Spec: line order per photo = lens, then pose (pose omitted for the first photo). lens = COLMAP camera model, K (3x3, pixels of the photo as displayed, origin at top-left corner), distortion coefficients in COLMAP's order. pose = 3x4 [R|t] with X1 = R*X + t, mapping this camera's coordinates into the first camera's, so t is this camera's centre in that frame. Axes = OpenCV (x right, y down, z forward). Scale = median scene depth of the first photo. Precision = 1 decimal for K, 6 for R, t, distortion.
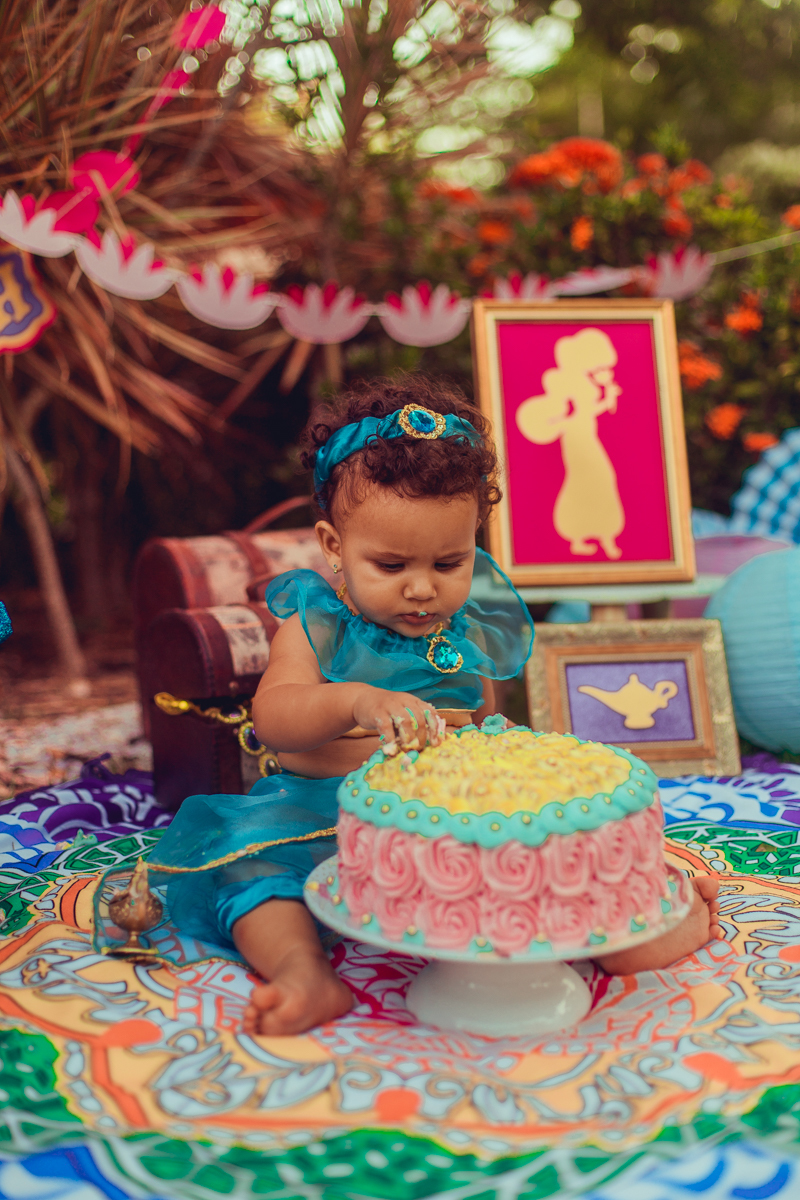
lens RADIAL K [[1749.7, 0, 397.2], [0, 1749.7, 599.6], [0, 0, 1]] dist [-0.007747, -0.108665]
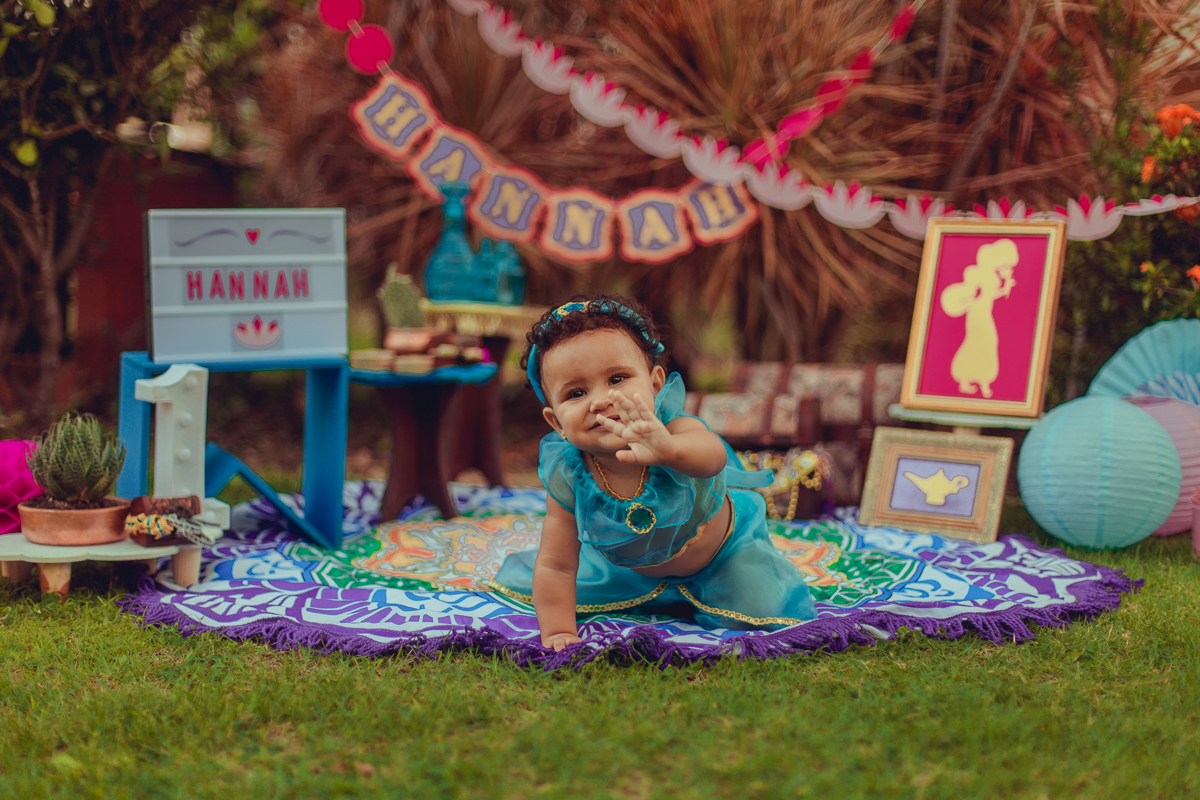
lens RADIAL K [[1802.8, 0, 603.7], [0, 1802.8, 398.0], [0, 0, 1]] dist [-0.018121, -0.060961]
pose [[0.762777, 0.084630, -0.641100, 1.394169], [-0.119798, 0.992732, -0.011487, 0.054055], [0.635468, 0.085564, 0.767371, -0.575619]]
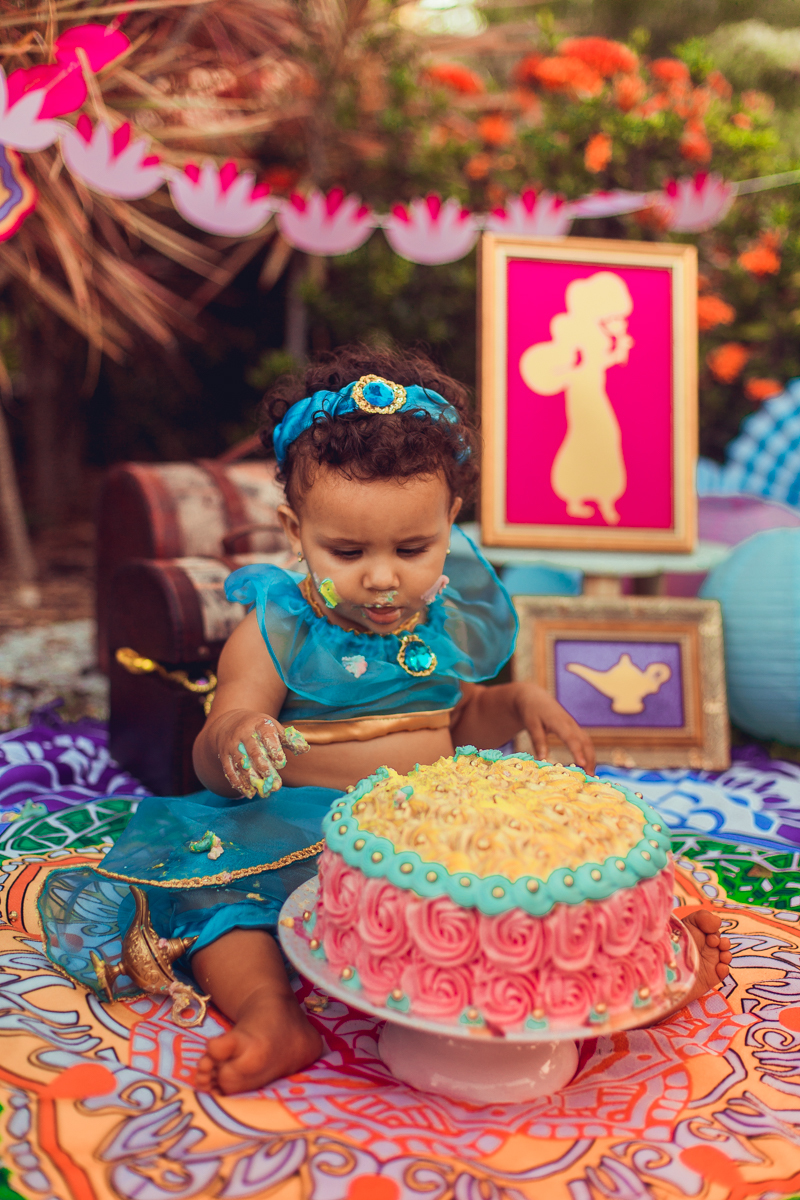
lens RADIAL K [[1758.0, 0, 401.7], [0, 1758.0, 600.6], [0, 0, 1]] dist [-0.012991, -0.096973]
pose [[0.996672, 0.071152, 0.039779, -0.038623], [-0.074283, 0.993717, 0.083722, -0.087923], [-0.033572, -0.086398, 0.995695, 0.098933]]
